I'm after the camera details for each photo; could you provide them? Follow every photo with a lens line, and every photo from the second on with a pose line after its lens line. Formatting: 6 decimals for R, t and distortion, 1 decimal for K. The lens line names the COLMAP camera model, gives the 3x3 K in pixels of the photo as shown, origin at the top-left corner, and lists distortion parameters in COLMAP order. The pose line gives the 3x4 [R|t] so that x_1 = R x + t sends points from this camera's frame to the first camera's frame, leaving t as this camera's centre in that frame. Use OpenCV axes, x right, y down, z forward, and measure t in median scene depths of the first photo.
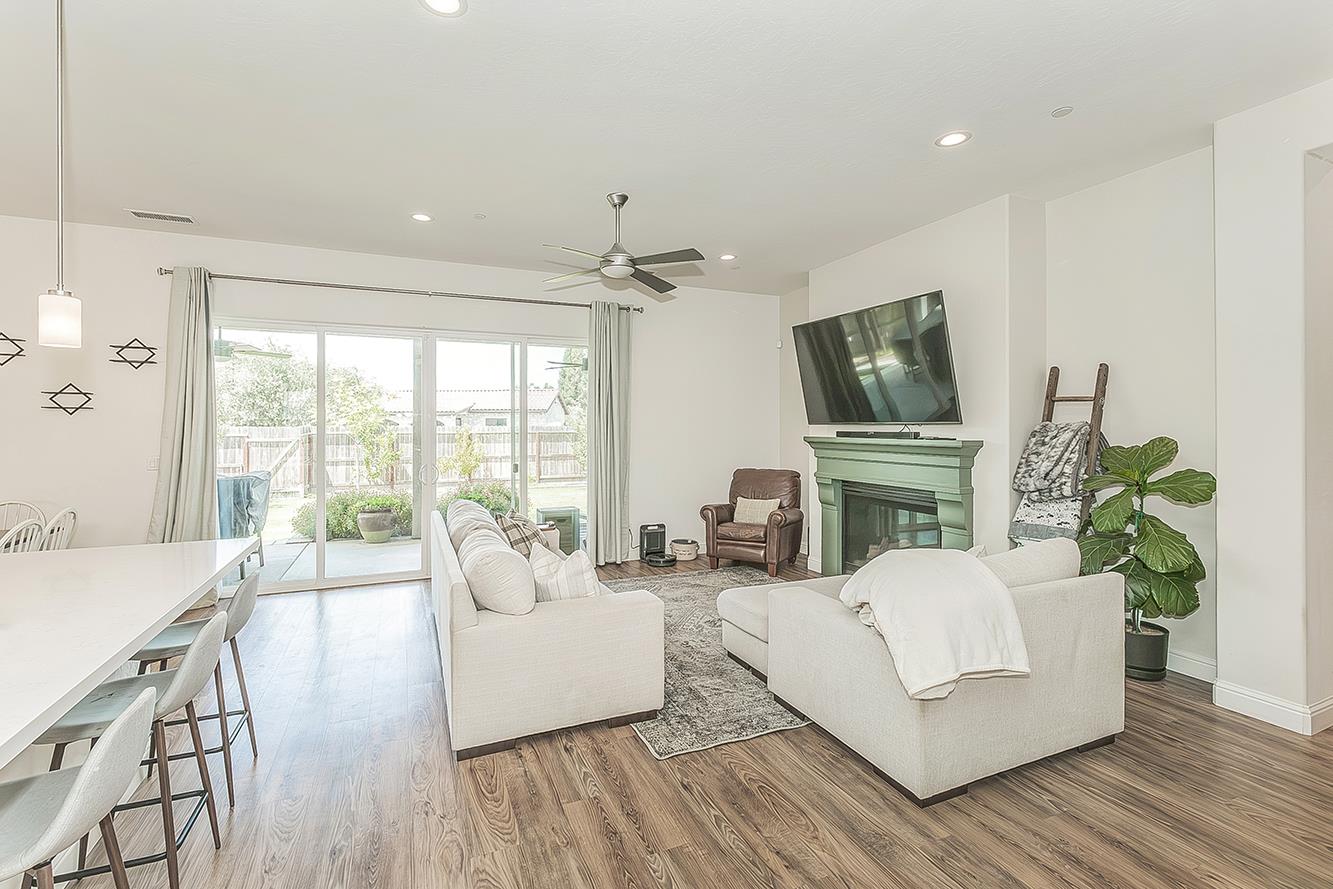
lens RADIAL K [[574.7, 0, 668.7], [0, 574.7, 432.5], [0, 0, 1]] dist [0.000517, 0.000960]
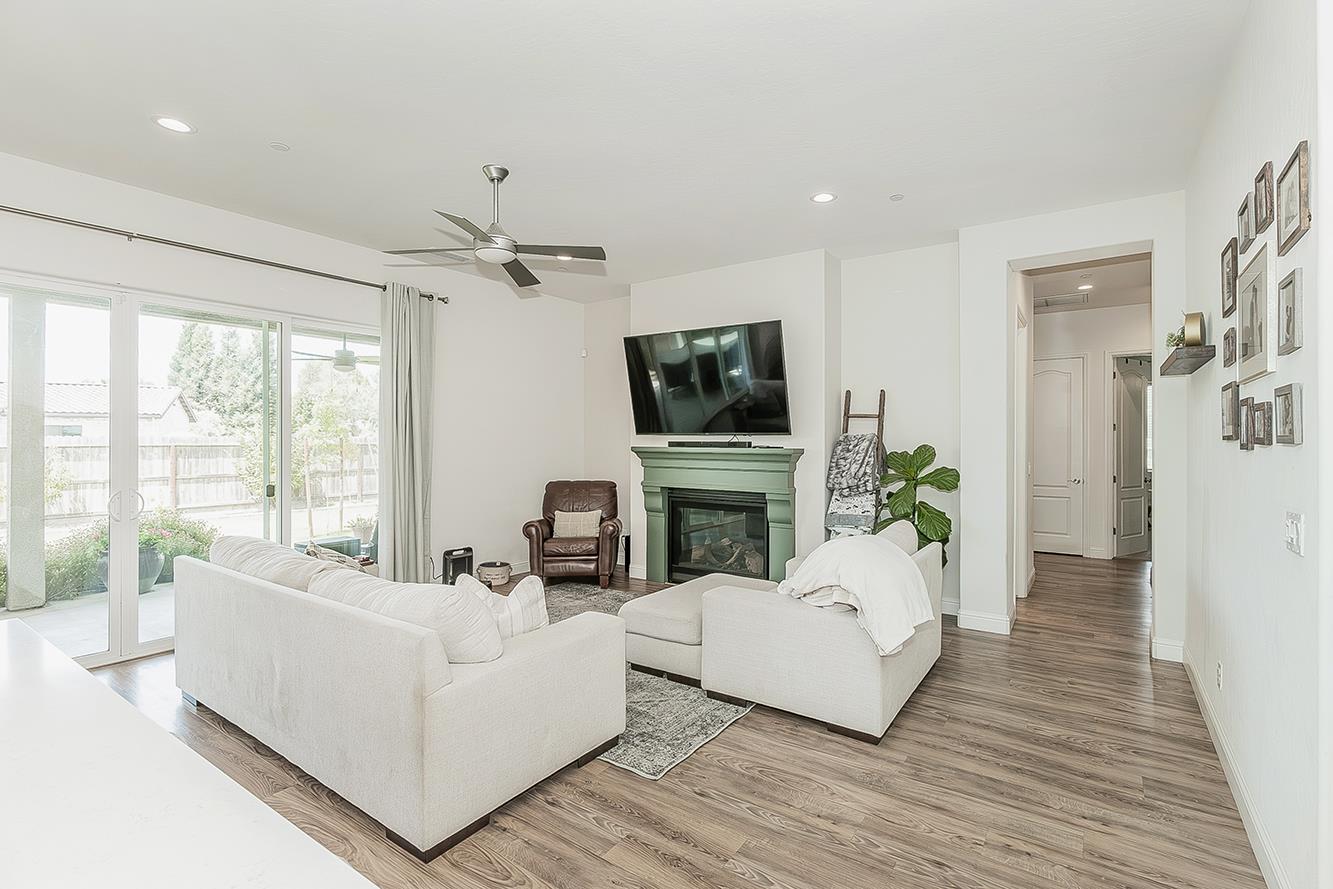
lens RADIAL K [[581.3, 0, 716.5], [0, 581.3, 448.2], [0, 0, 1]] dist [-0.004295, 0.000602]
pose [[0.836510, -0.006376, 0.547915, -0.278535], [0.003169, 0.999972, 0.006798, 0.004403], [-0.547943, -0.003950, 0.836507, 0.080512]]
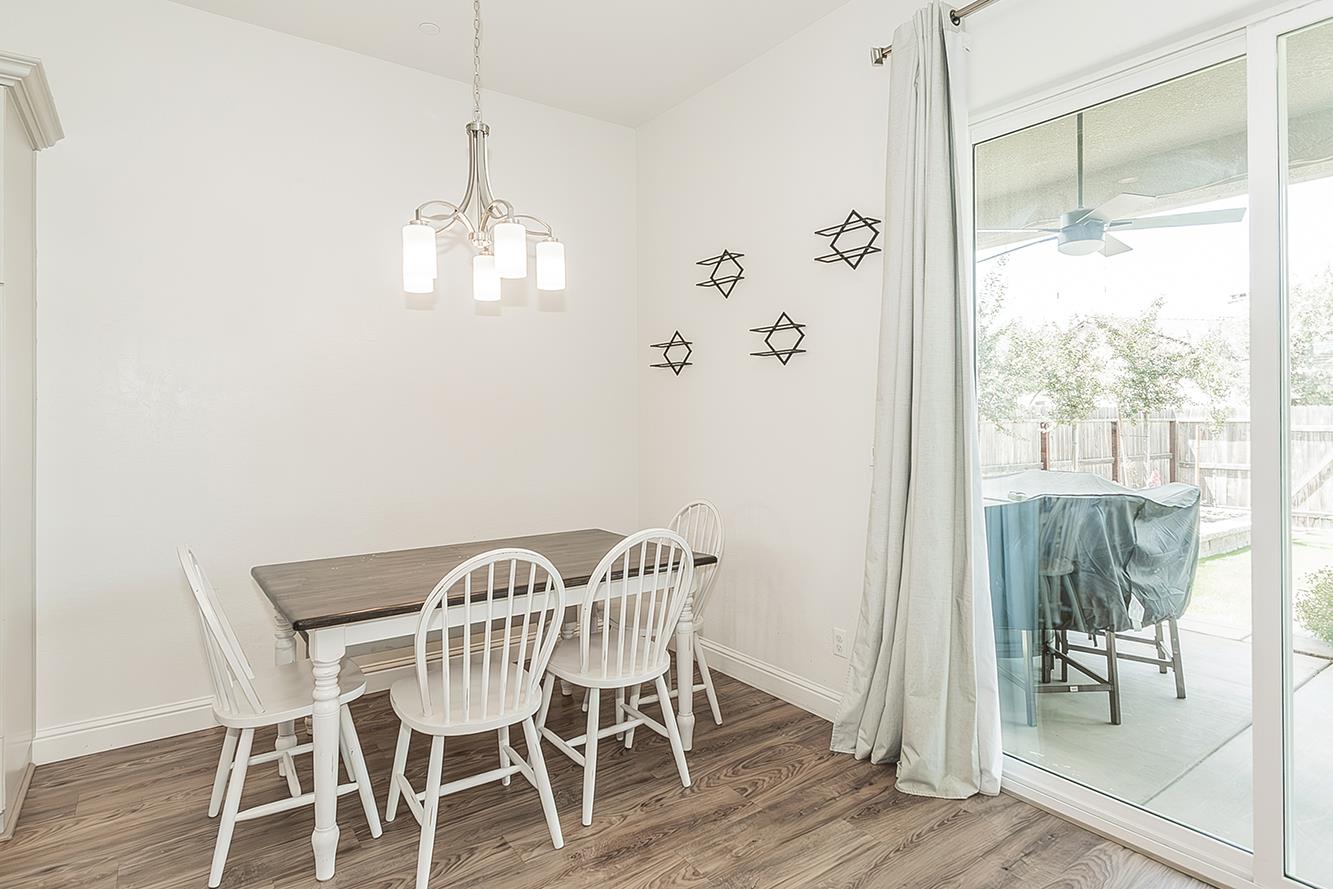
lens RADIAL K [[711.9, 0, 651.1], [0, 711.9, 409.1], [0, 0, 1]] dist [-0.001517, 0.000832]
pose [[0.178906, -0.013506, -0.983773, -0.363941], [-0.006256, 0.999870, -0.014865, 0.027464], [0.983846, 0.008814, 0.178798, 0.768448]]
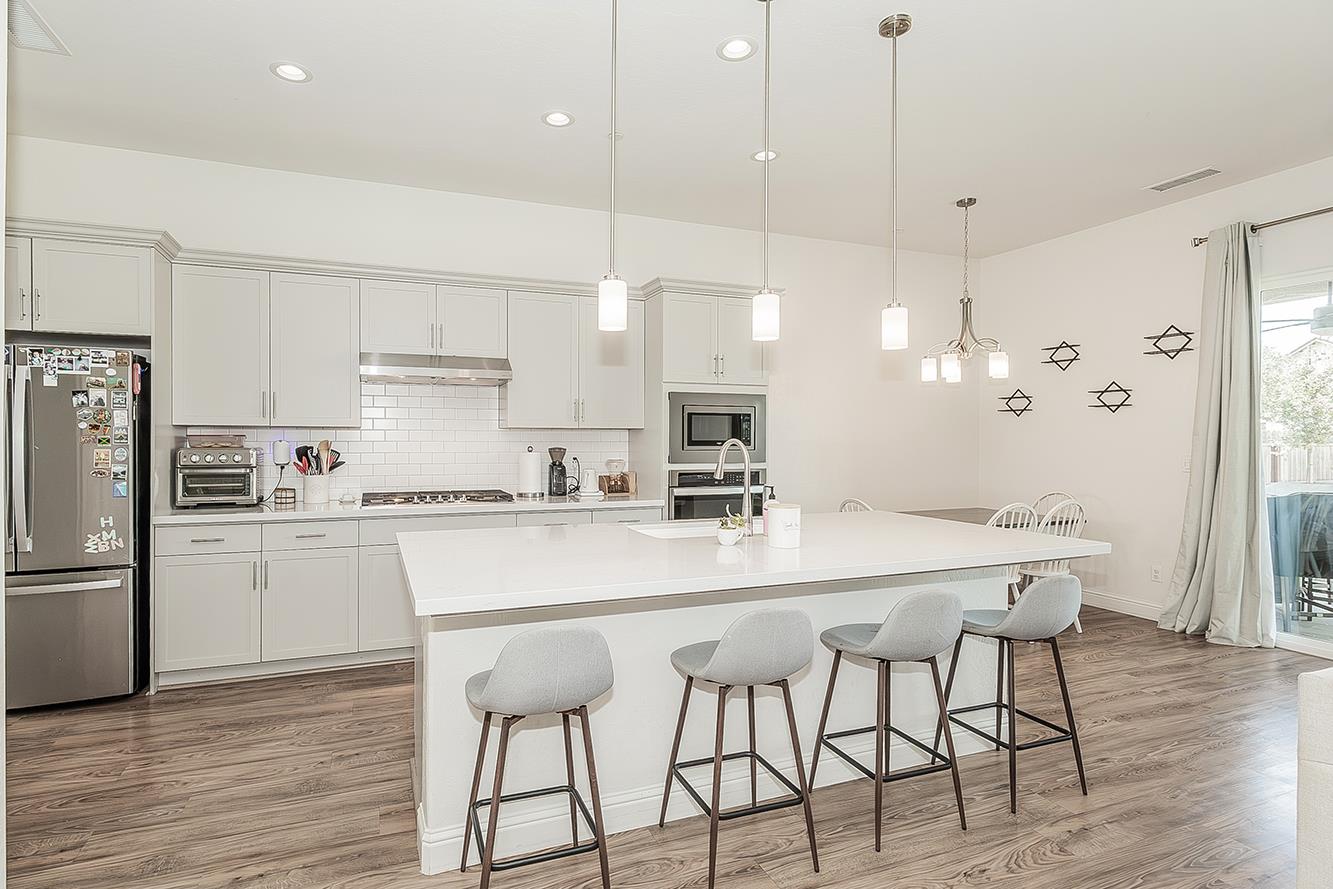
lens RADIAL K [[678.4, 0, 617.1], [0, 678.4, 443.2], [0, 0, 1]] dist [0.005122, -0.000382]
pose [[-0.066361, 0.007117, -0.997770, 0.203094], [-0.010159, 0.999918, 0.007808, 0.022300], [0.997744, 0.010655, -0.066283, 0.228973]]
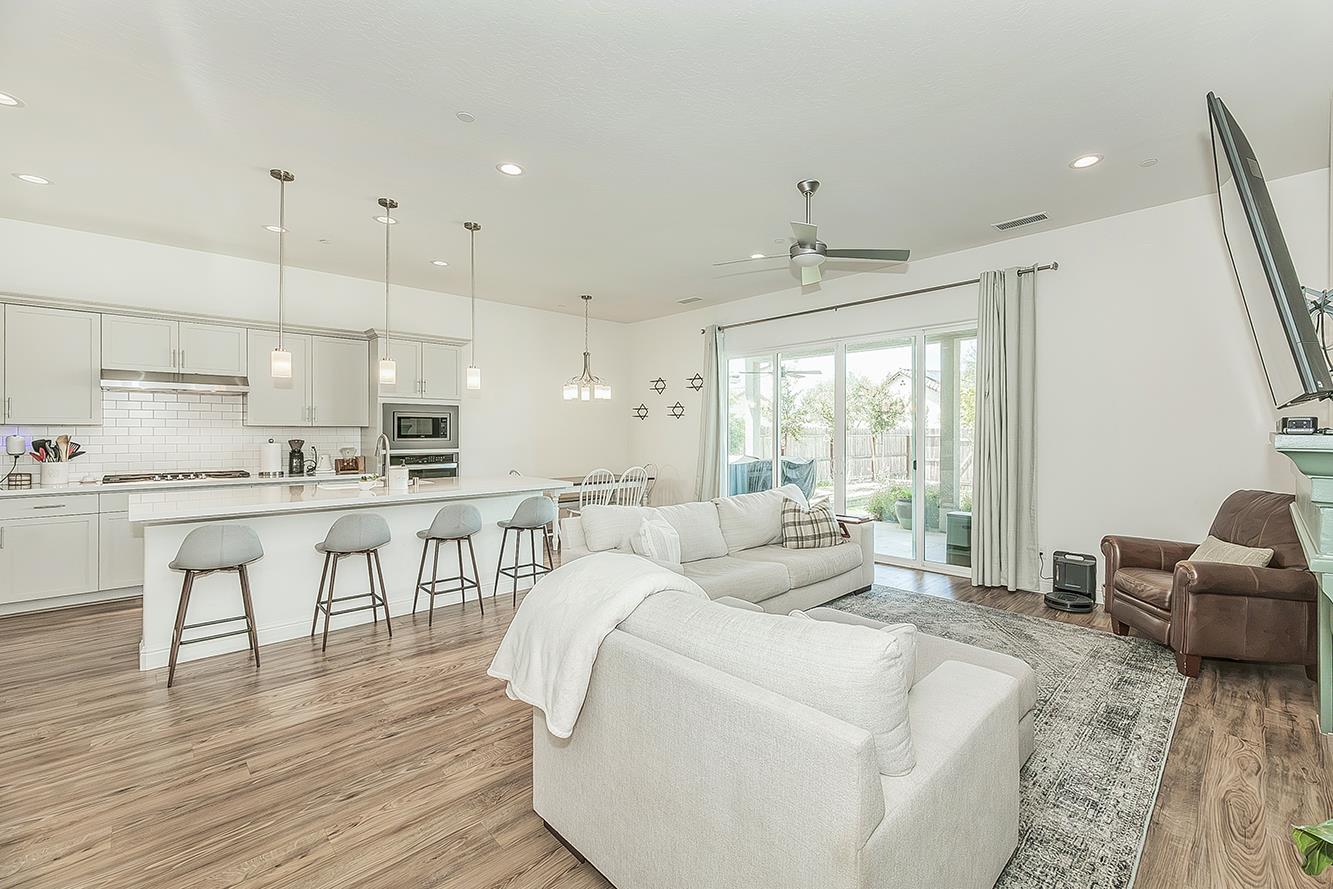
lens RADIAL K [[574.7, 0, 737.8], [0, 574.7, 435.3], [0, 0, 1]] dist [0.000517, 0.000960]
pose [[0.386151, 0.004265, -0.922426, 0.741124], [-0.008551, 0.999963, 0.001044, 0.018309], [0.922396, 0.007485, 0.386173, 0.493120]]
